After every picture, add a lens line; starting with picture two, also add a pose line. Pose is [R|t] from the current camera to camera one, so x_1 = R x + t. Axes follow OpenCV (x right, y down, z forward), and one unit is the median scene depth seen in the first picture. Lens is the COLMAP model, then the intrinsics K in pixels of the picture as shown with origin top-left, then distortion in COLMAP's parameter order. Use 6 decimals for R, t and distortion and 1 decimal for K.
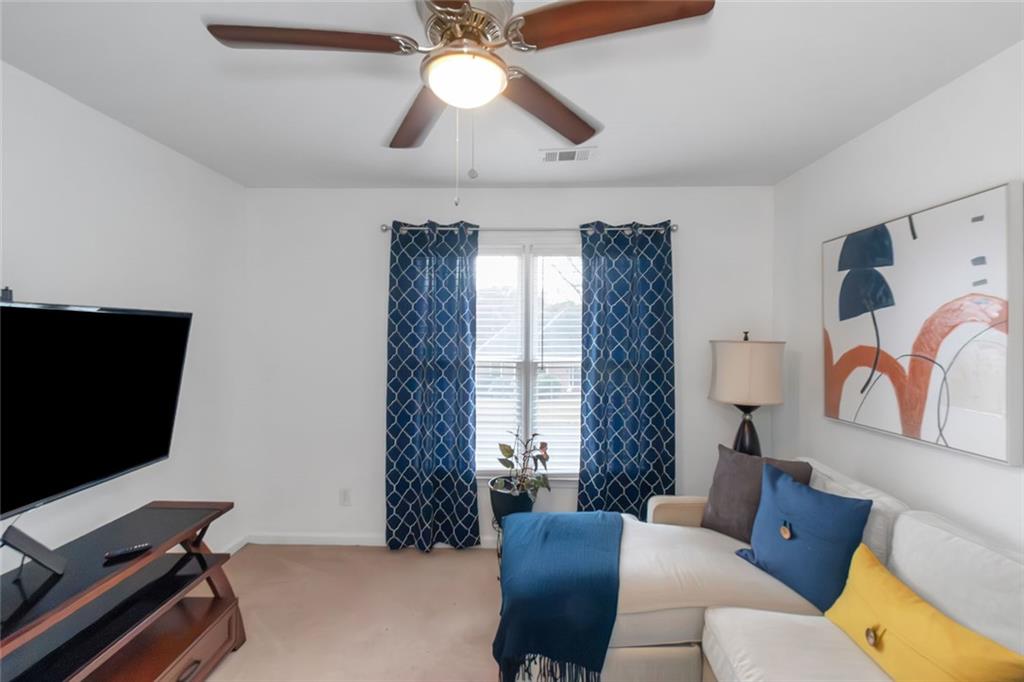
lens RADIAL K [[472.6, 0, 507.2], [0, 472.6, 336.1], [0, 0, 1]] dist [0.005951, -0.003366]
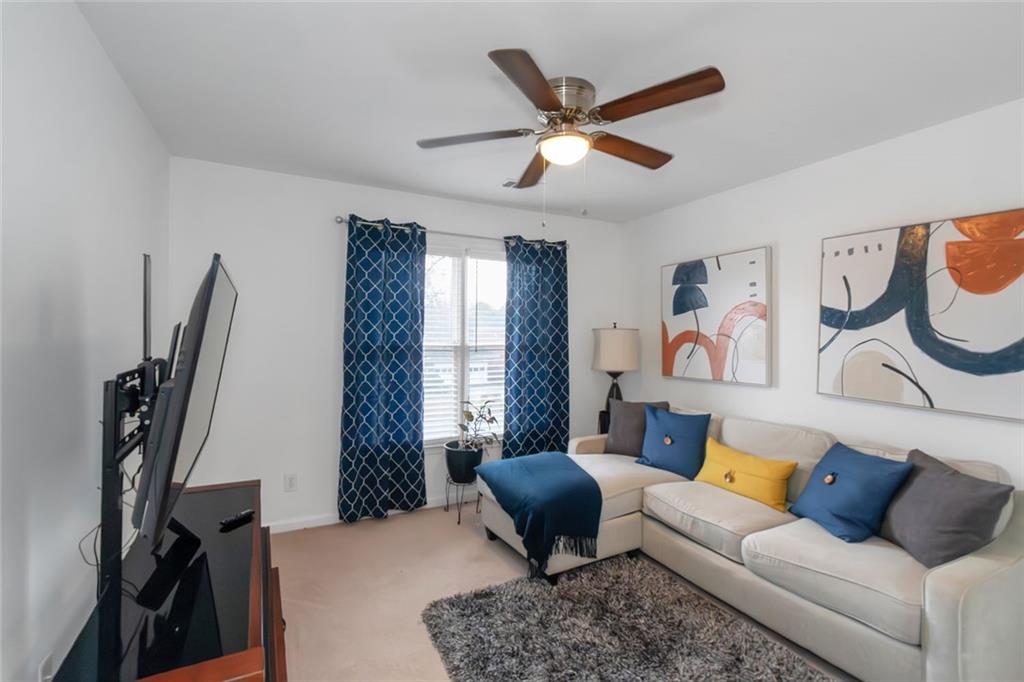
lens RADIAL K [[472.6, 0, 525.5], [0, 472.6, 335.2], [0, 0, 1]] dist [0.005951, -0.003366]
pose [[0.867250, 0.002664, 0.497866, -0.428320], [-0.001317, 0.999994, -0.003058, 0.031476], [-0.497871, 0.001997, 0.867249, -0.121471]]
